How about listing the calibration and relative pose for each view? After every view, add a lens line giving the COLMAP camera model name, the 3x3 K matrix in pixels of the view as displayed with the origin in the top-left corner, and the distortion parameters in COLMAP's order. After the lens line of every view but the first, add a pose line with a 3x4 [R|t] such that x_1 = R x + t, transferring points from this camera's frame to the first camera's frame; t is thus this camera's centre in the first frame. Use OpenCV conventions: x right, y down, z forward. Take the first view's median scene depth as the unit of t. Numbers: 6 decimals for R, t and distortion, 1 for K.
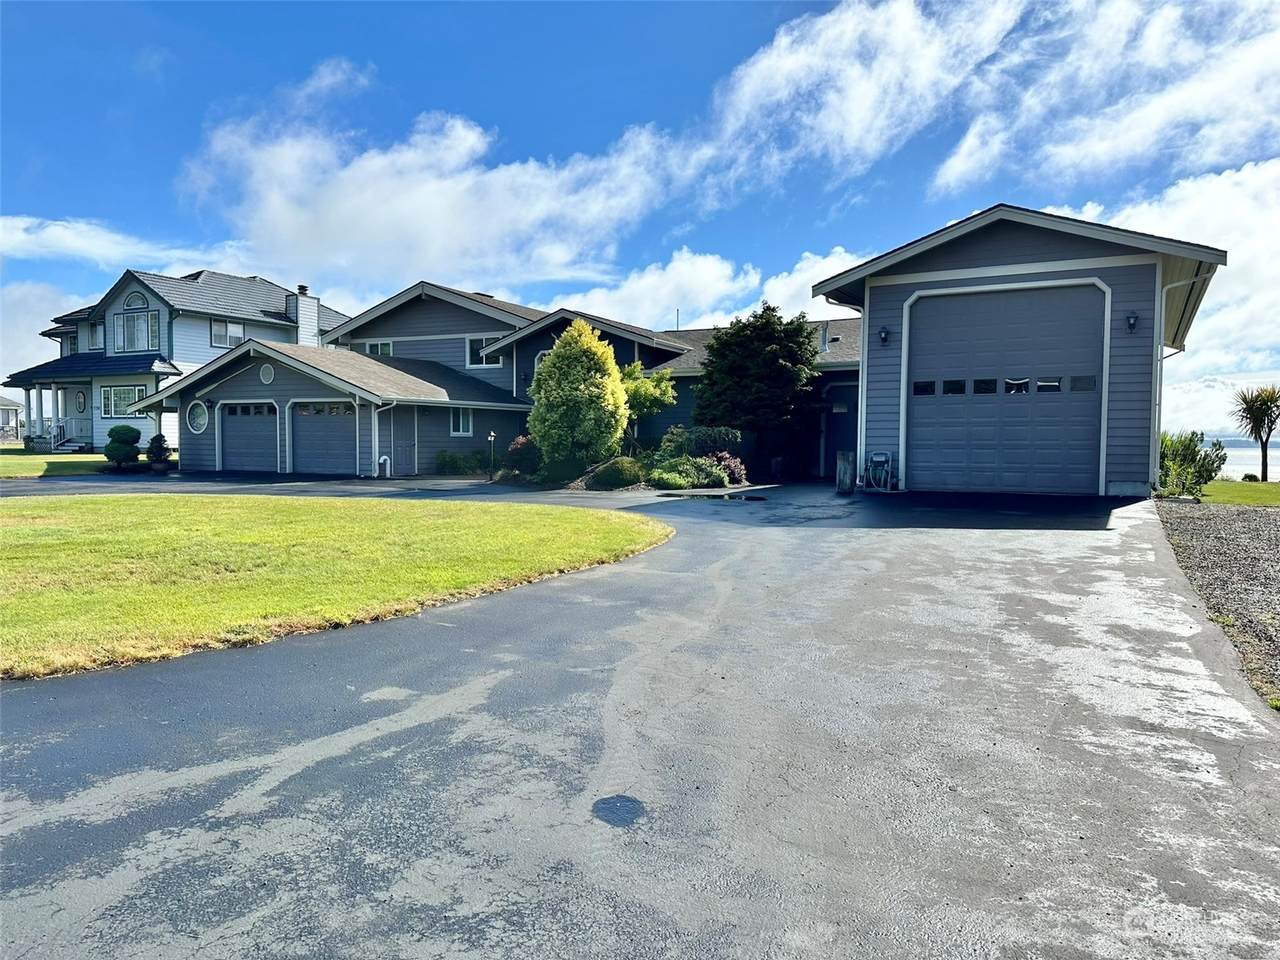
lens RADIAL K [[936.8, 0, 640.0], [0, 936.8, 480.0], [0, 0, 1]] dist [-0.003222, -0.001582]
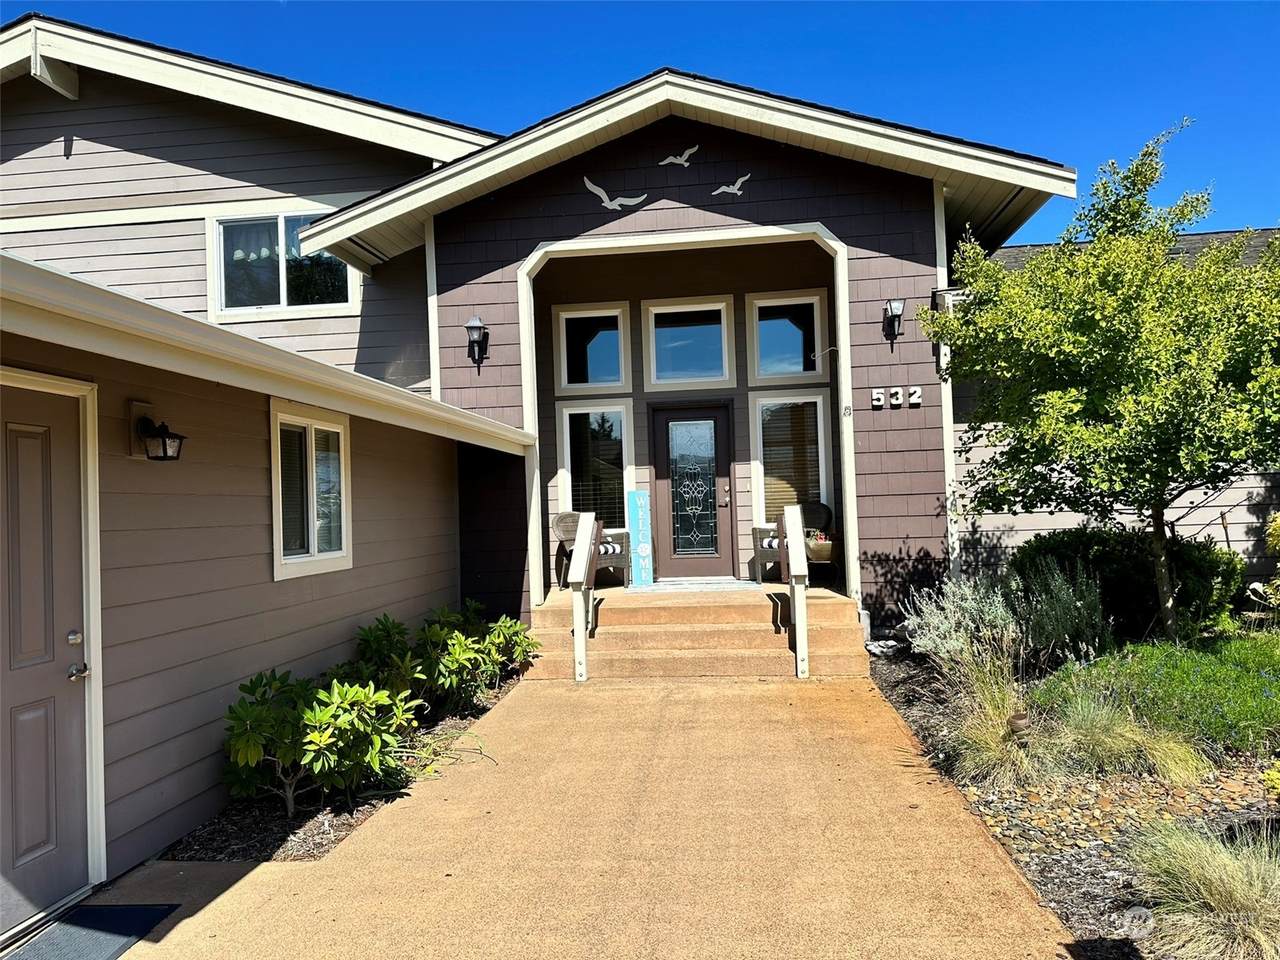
lens RADIAL K [[936.8, 0, 640.0], [0, 936.8, 480.0], [0, 0, 1]] dist [-0.003222, -0.001582]
pose [[0.923351, -0.037500, 0.382122, -0.178557], [0.064238, 0.996279, -0.057453, -0.044648], [-0.378545, 0.077596, 0.922324, 0.697019]]
